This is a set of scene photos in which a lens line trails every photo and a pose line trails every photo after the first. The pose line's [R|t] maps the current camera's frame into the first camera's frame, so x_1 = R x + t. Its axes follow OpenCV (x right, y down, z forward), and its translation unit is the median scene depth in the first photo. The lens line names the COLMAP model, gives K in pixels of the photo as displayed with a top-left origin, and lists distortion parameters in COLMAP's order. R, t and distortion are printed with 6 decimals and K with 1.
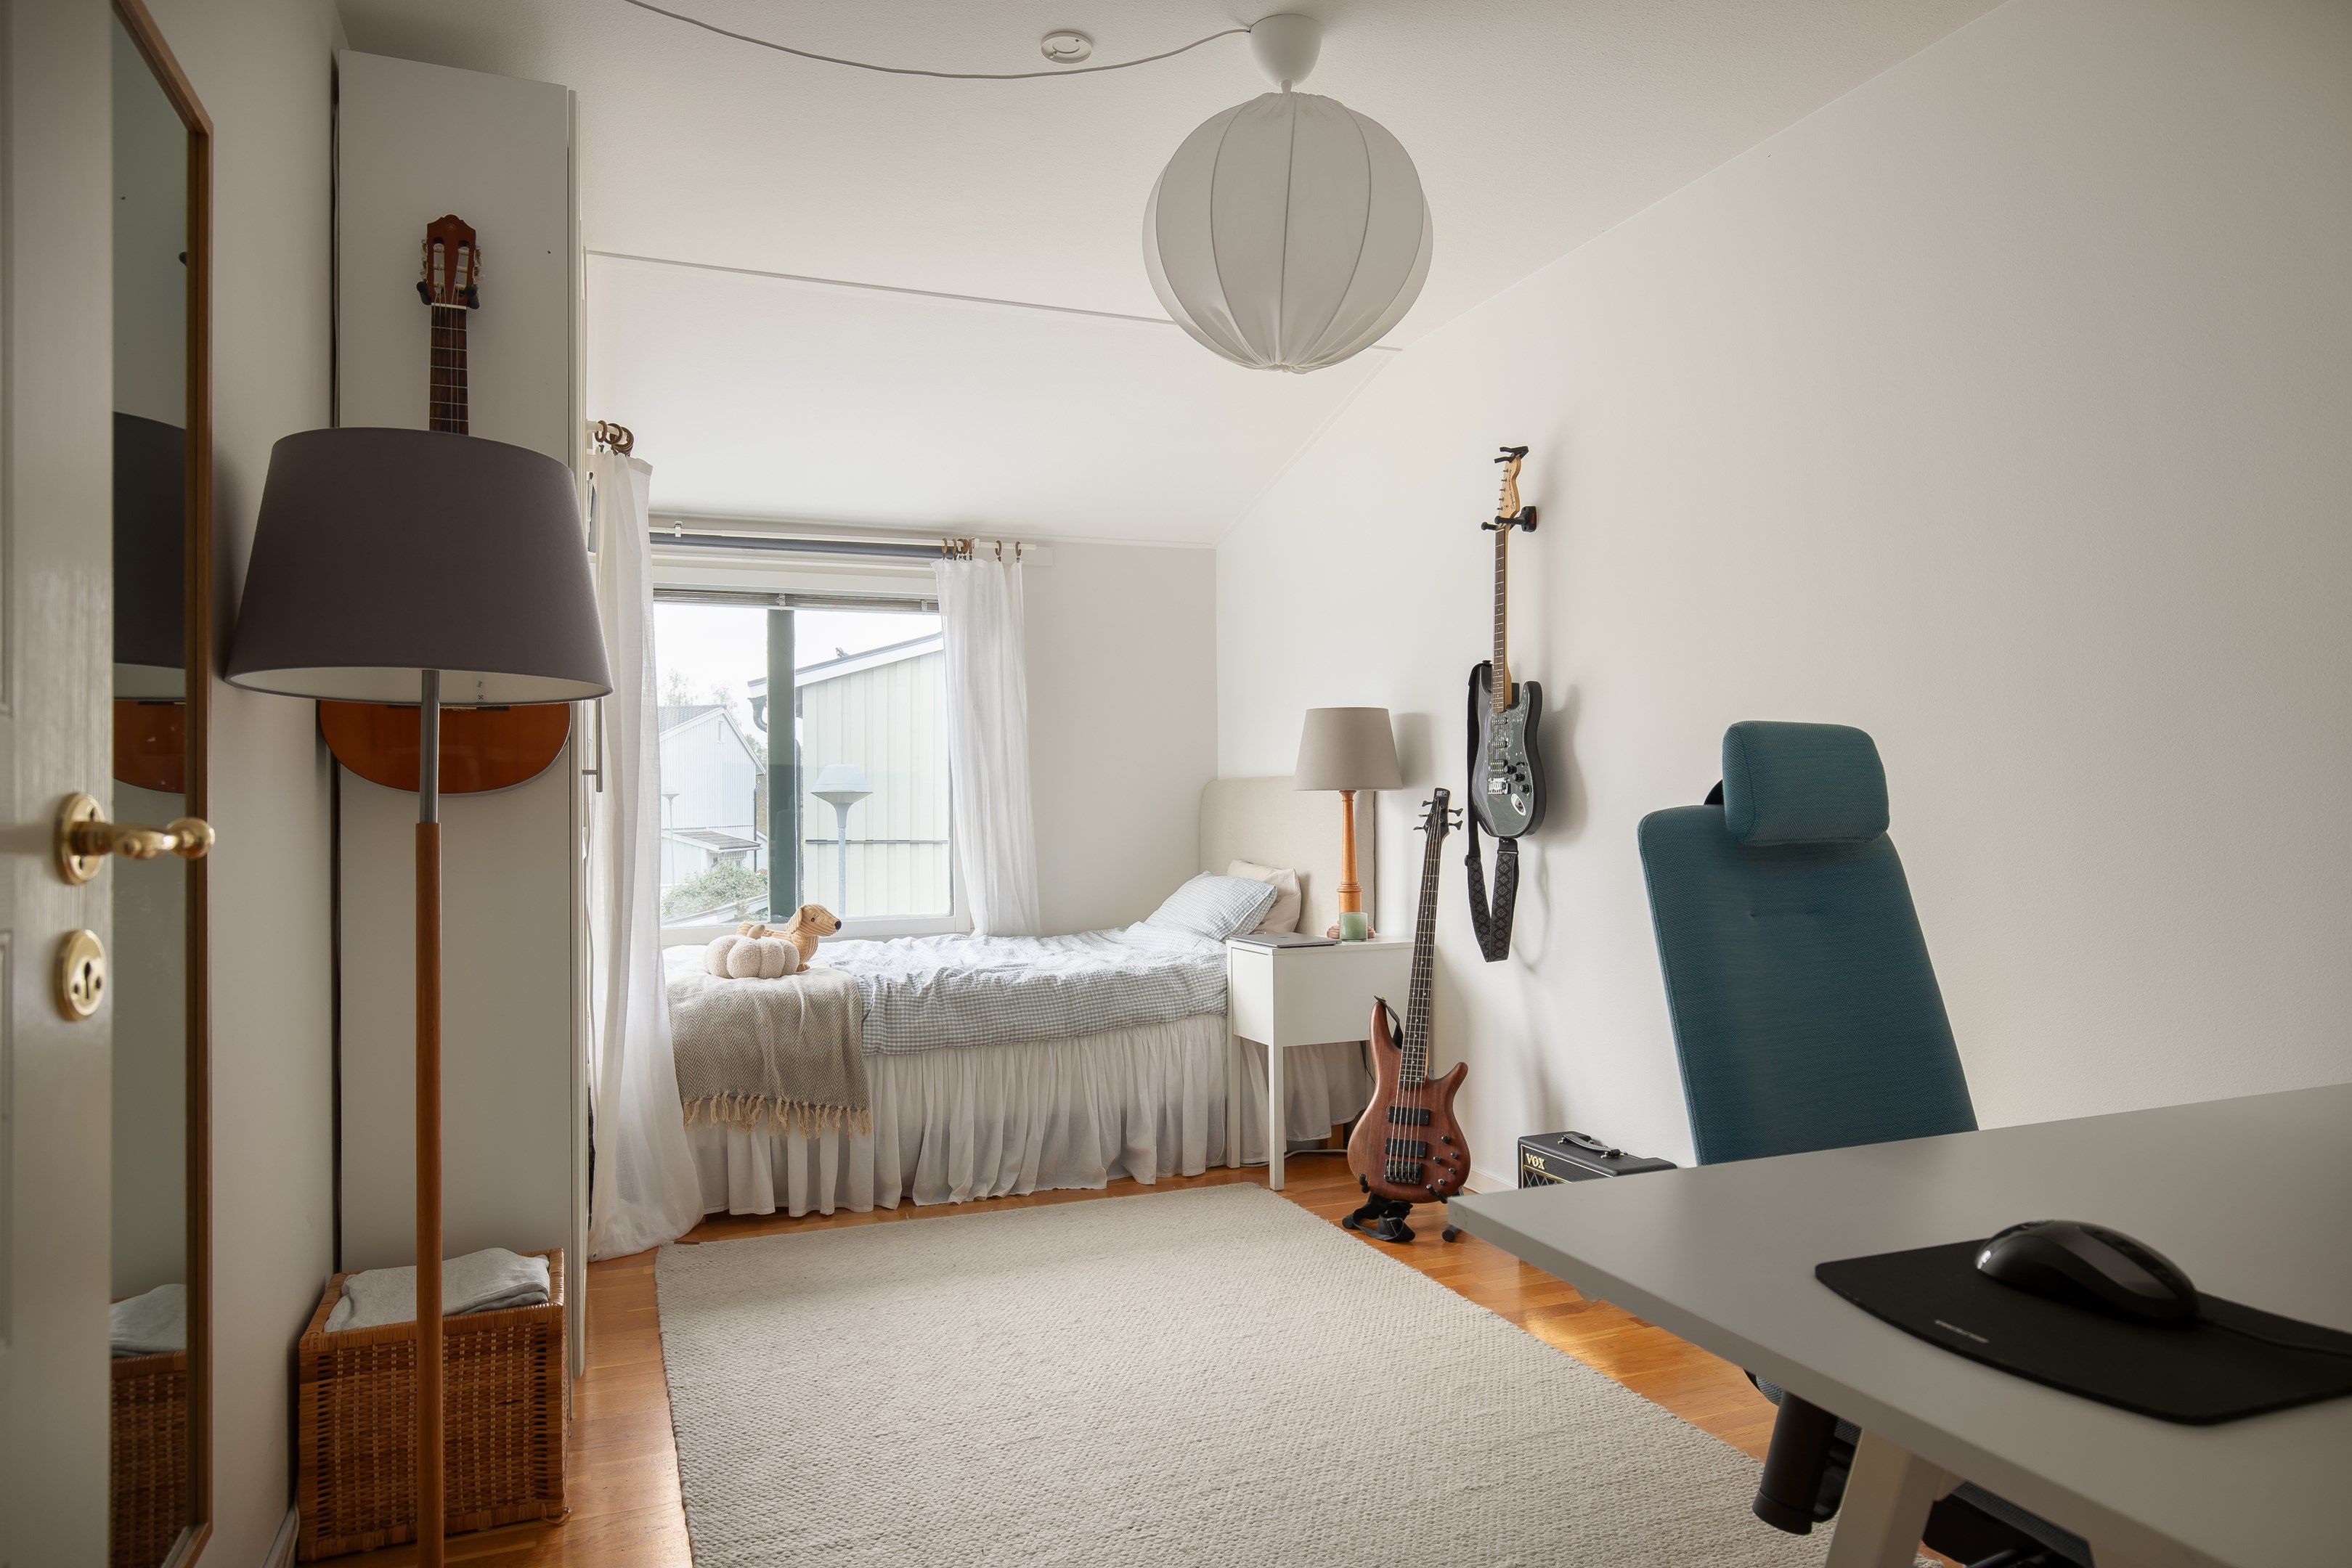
lens RADIAL K [[1466.7, 0, 1171.7], [0, 1466.7, 814.6], [0, 0, 1]] dist [-0.002463, -0.001668]
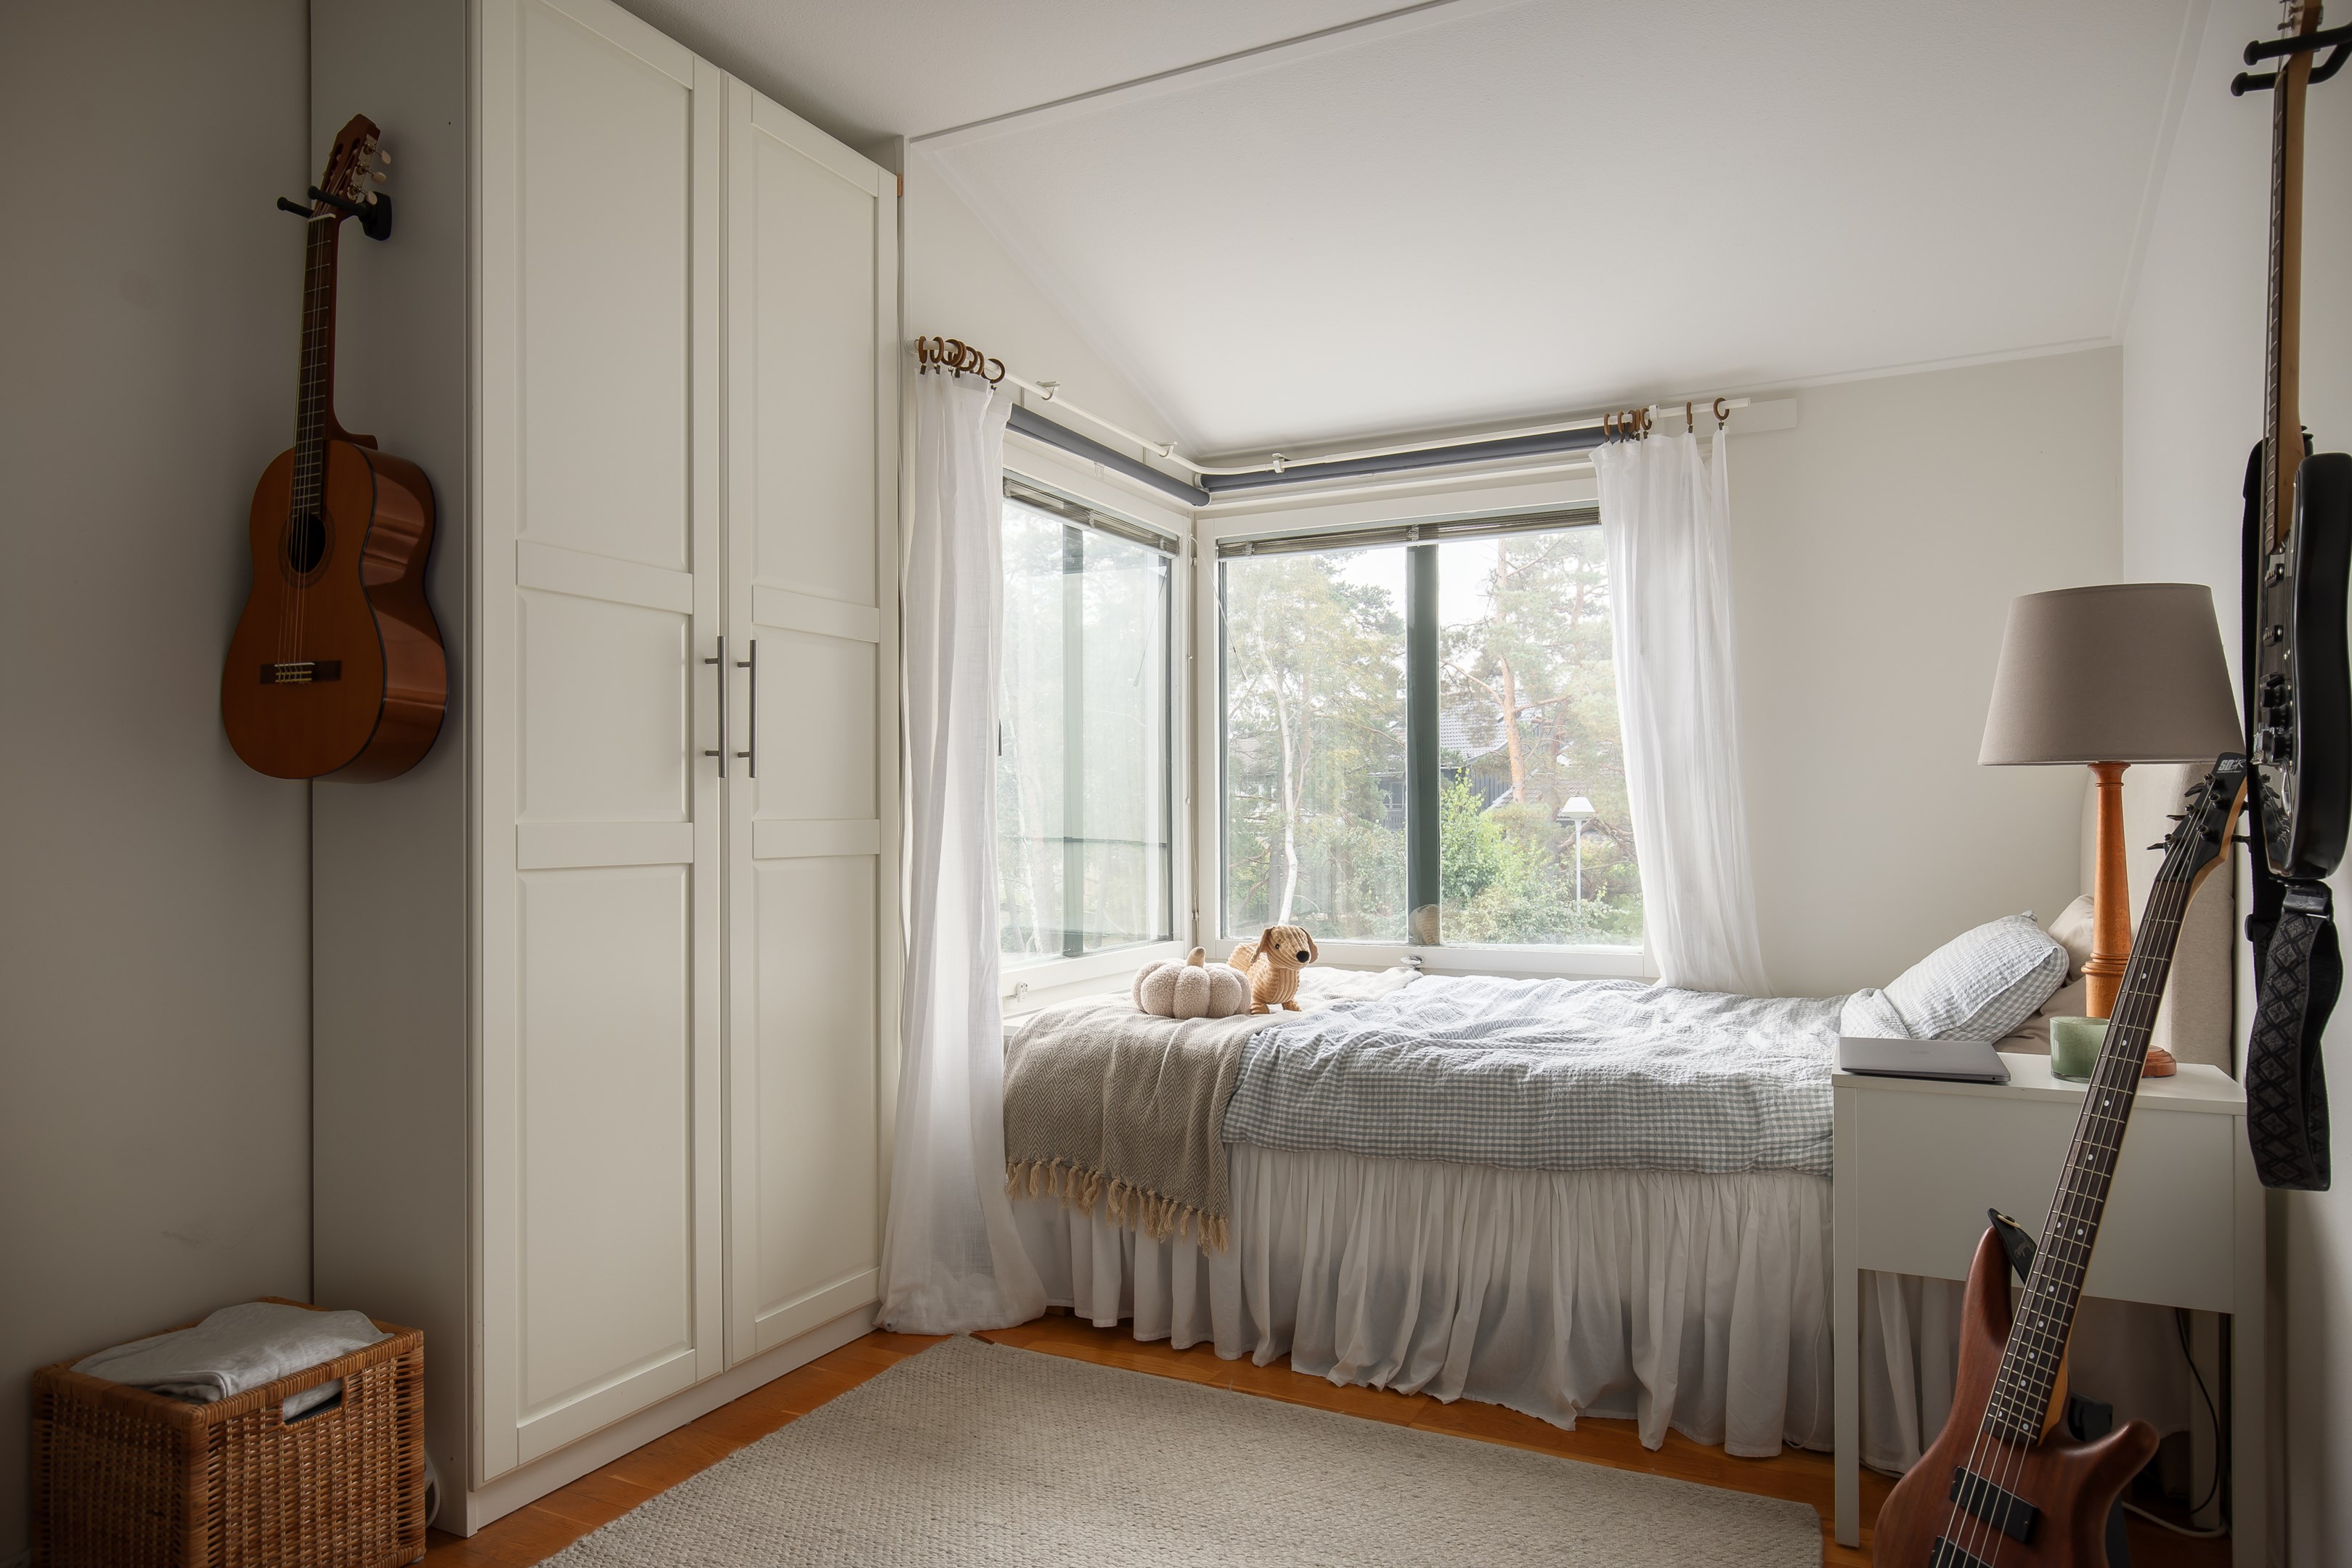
lens RADIAL K [[1466.7, 0, 1171.7], [0, 1466.7, 814.6], [0, 0, 1]] dist [-0.002463, -0.001668]
pose [[0.661767, 0.010340, -0.749638, 0.299435], [-0.006131, 0.999946, 0.008381, -0.002194], [0.749685, -0.000950, 0.661795, 0.485395]]
